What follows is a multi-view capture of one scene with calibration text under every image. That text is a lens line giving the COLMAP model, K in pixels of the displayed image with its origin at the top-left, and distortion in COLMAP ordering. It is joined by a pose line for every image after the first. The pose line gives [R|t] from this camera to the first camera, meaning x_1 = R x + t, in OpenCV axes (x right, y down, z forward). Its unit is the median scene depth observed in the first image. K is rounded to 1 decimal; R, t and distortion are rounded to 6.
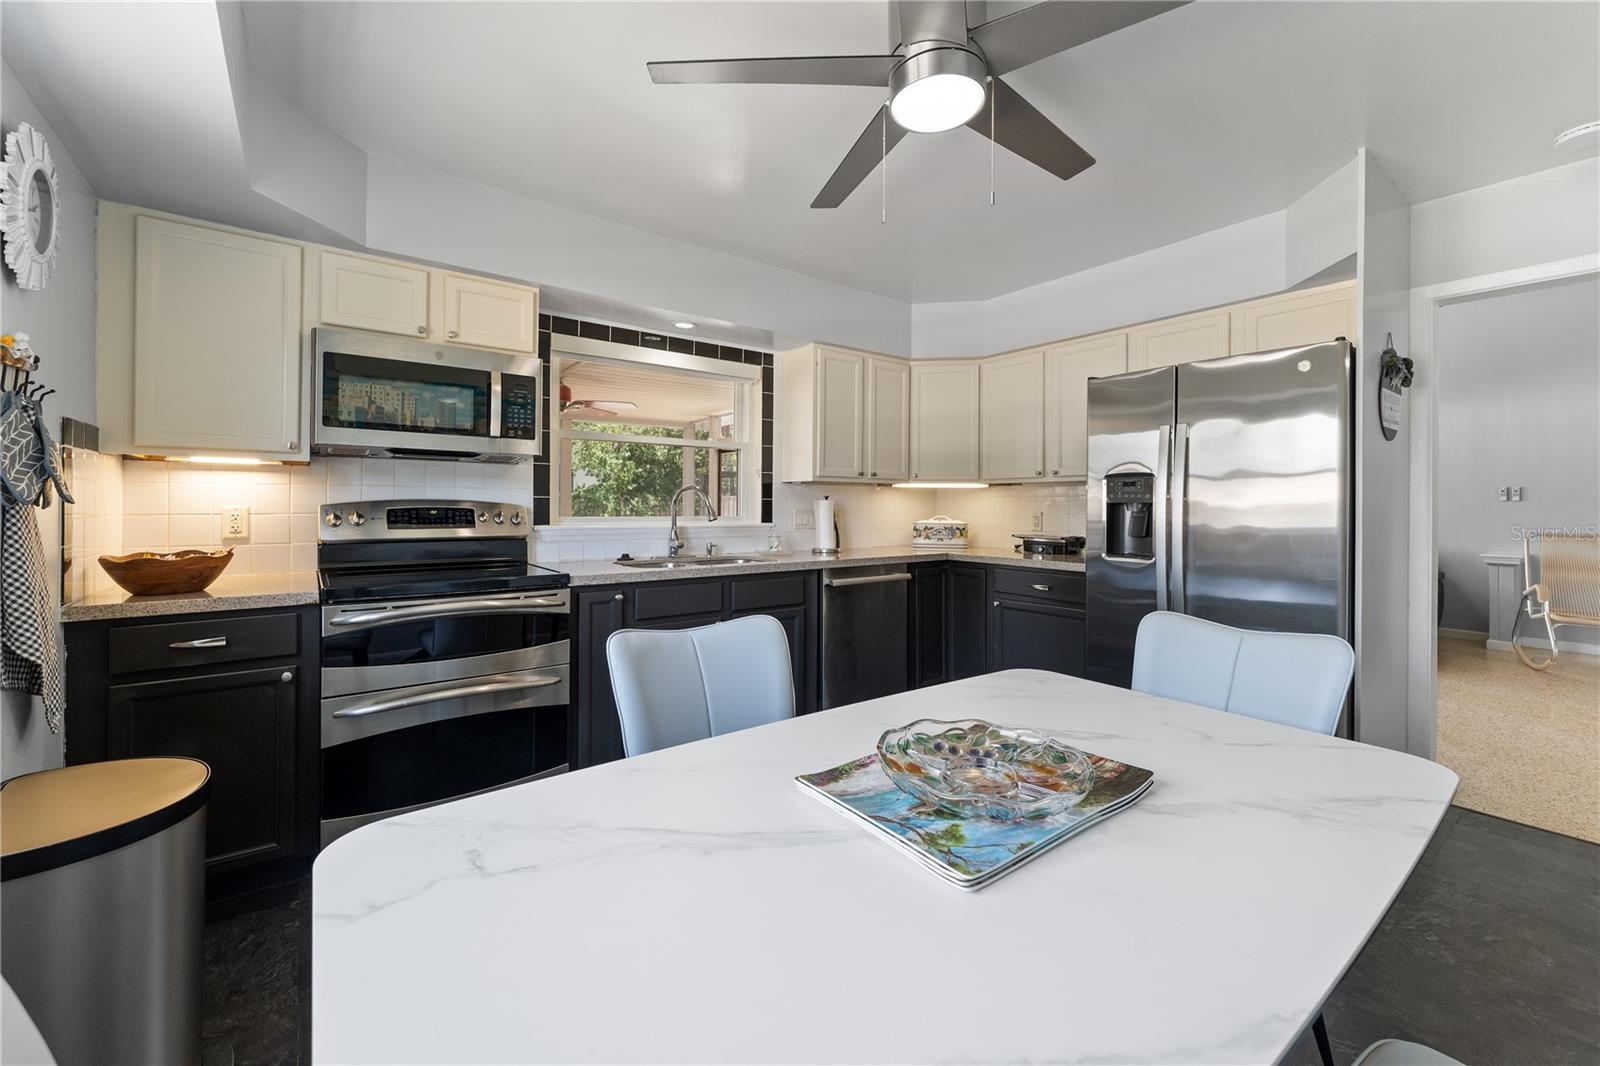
lens RADIAL K [[638.5, 0, 797.5], [0, 638.5, 515.3], [0, 0, 1]] dist [0.000067, 0.000043]
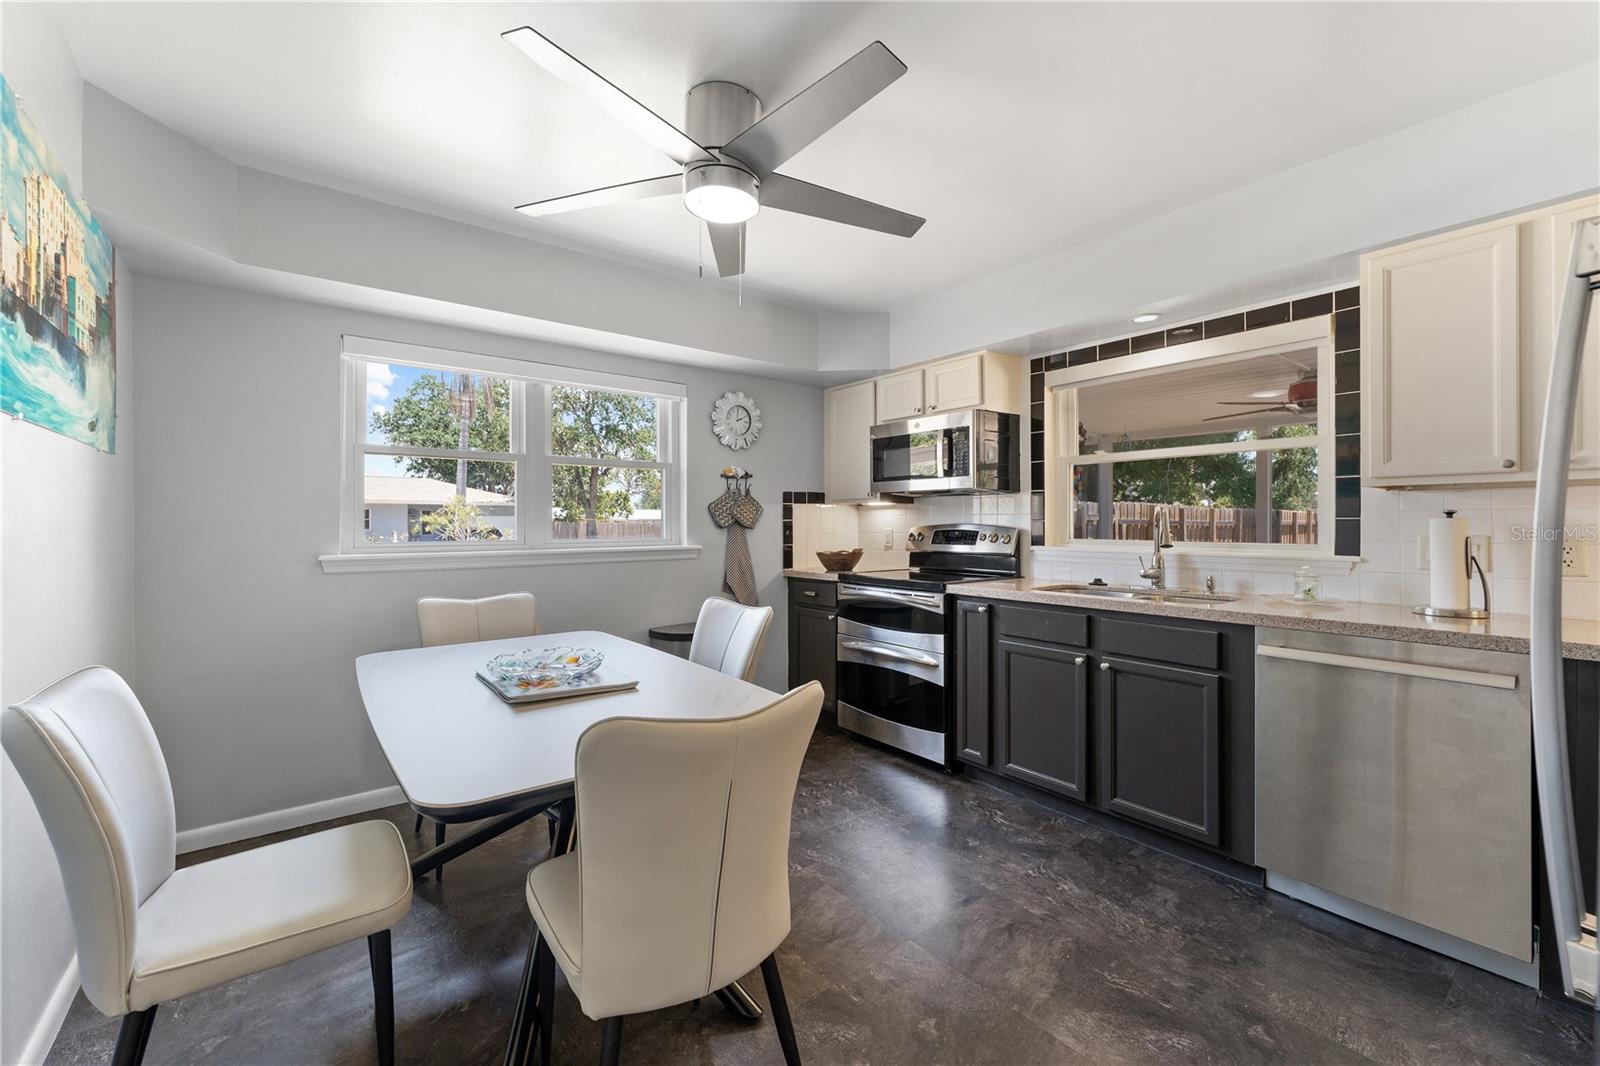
lens RADIAL K [[648.5, 0, 796.0], [0, 648.5, 531.5], [0, 0, 1]] dist [-0.000735, -0.000191]
pose [[0.018044, 0.006421, -0.999817, 0.724631], [-0.012824, 0.999899, 0.006190, -0.010849], [0.999755, 0.012710, 0.018125, 0.542094]]
